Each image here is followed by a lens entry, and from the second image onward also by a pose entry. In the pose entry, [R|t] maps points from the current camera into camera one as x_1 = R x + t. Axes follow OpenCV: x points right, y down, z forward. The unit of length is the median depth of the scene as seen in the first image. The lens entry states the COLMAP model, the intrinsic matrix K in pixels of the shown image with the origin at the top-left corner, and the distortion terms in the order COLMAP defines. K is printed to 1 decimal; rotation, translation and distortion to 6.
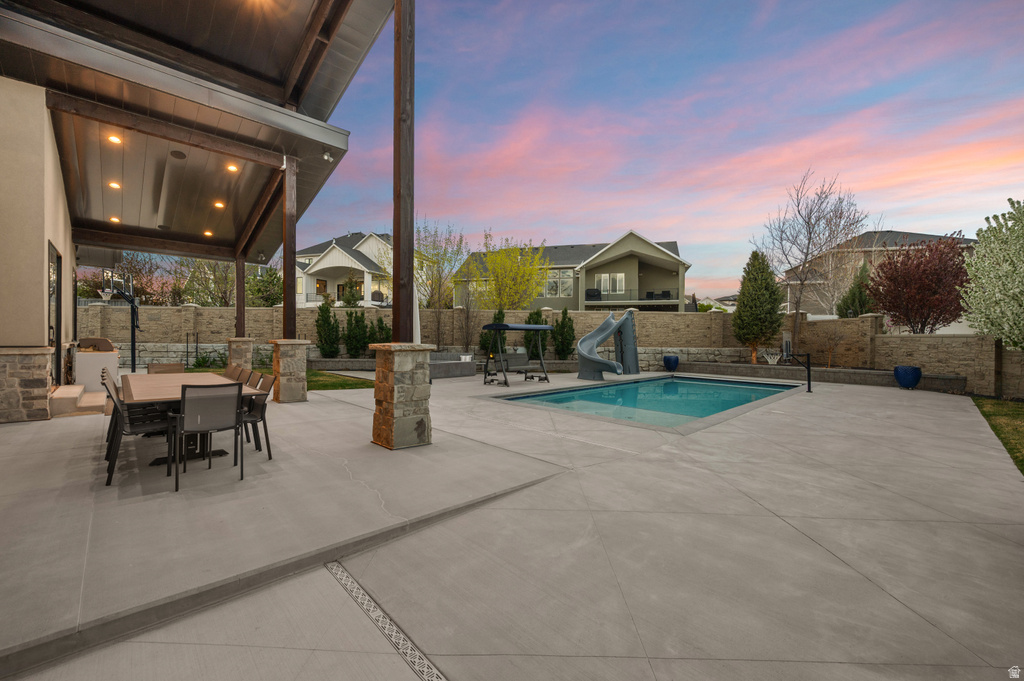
lens RADIAL K [[408.4, 0, 515.8], [0, 408.4, 341.0], [0, 0, 1]] dist [0.000473, -0.001010]
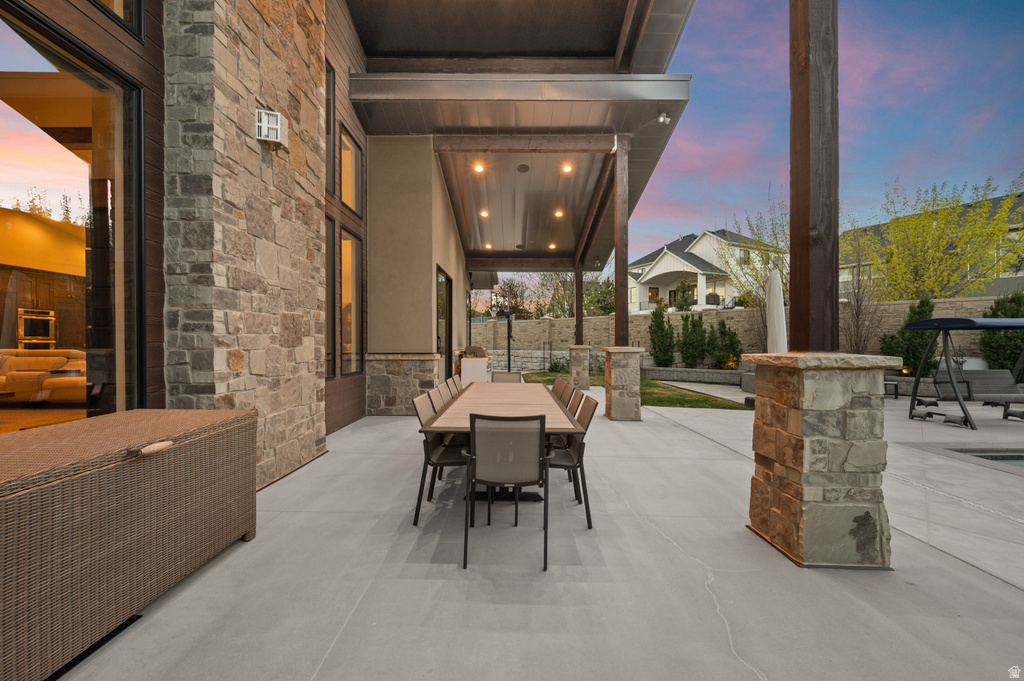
lens RADIAL K [[408.4, 0, 512.6], [0, 408.4, 345.1], [0, 0, 1]] dist [0.000473, -0.001010]
pose [[0.714102, -0.006844, -0.700008, -0.115396], [0.001311, 0.999964, -0.008439, -0.000457], [0.700040, 0.005108, 0.714085, 0.224115]]
